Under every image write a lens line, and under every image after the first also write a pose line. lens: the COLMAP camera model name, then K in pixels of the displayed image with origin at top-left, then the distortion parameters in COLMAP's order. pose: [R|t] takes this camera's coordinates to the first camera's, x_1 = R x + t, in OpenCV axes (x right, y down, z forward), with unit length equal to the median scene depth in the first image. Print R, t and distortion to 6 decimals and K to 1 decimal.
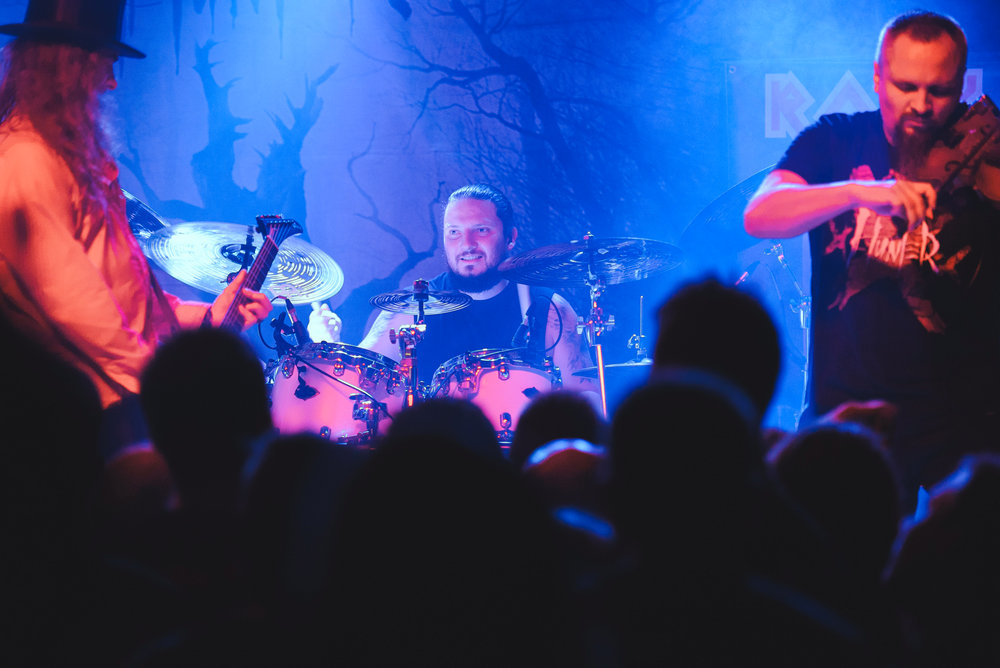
lens RADIAL K [[3467.6, 0, 500.0], [0, 3467.6, 334.0], [0, 0, 1]] dist [0.699941, 0.819407]
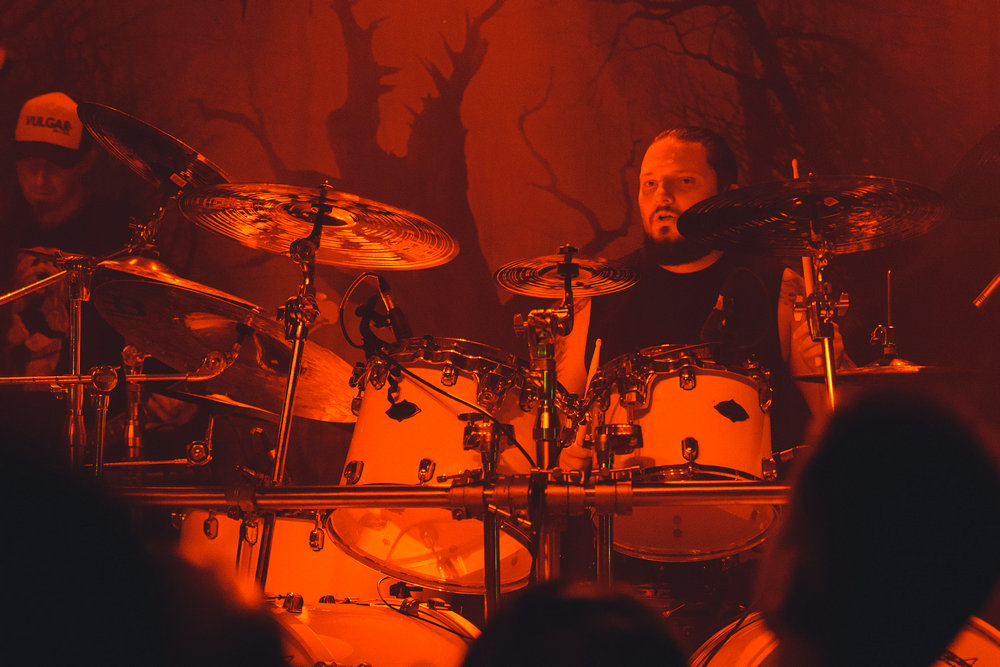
lens RADIAL K [[2887.3, 0, 640.1], [0, 2887.3, 333.7], [0, 0, 1]] dist [-0.030538, -0.188380]
pose [[0.998787, -0.008461, -0.048507, 0.015471], [0.008077, 0.999934, -0.008111, 0.005392], [0.048573, 0.007710, 0.998790, 0.344146]]
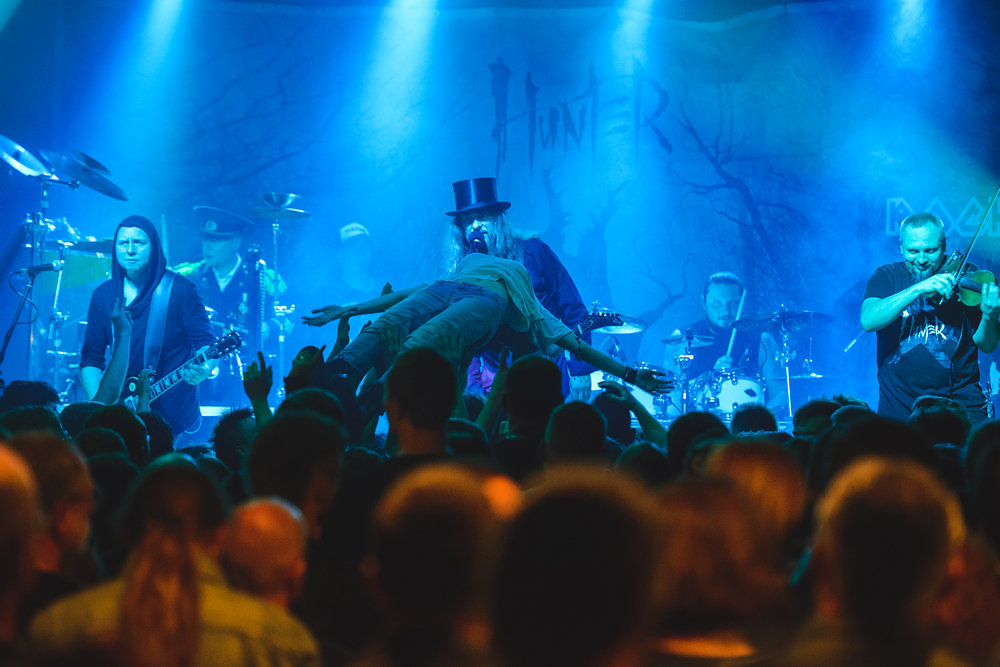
lens RADIAL K [[3739.2, 0, 500.0], [0, 3739.2, 333.5], [0, 0, 1]] dist [0.605263, 0.564334]
pose [[0.999077, 0.015395, -0.040114, -0.034859], [-0.014304, 0.999524, 0.027337, -0.052837], [0.040516, -0.026738, 0.998821, -0.785106]]
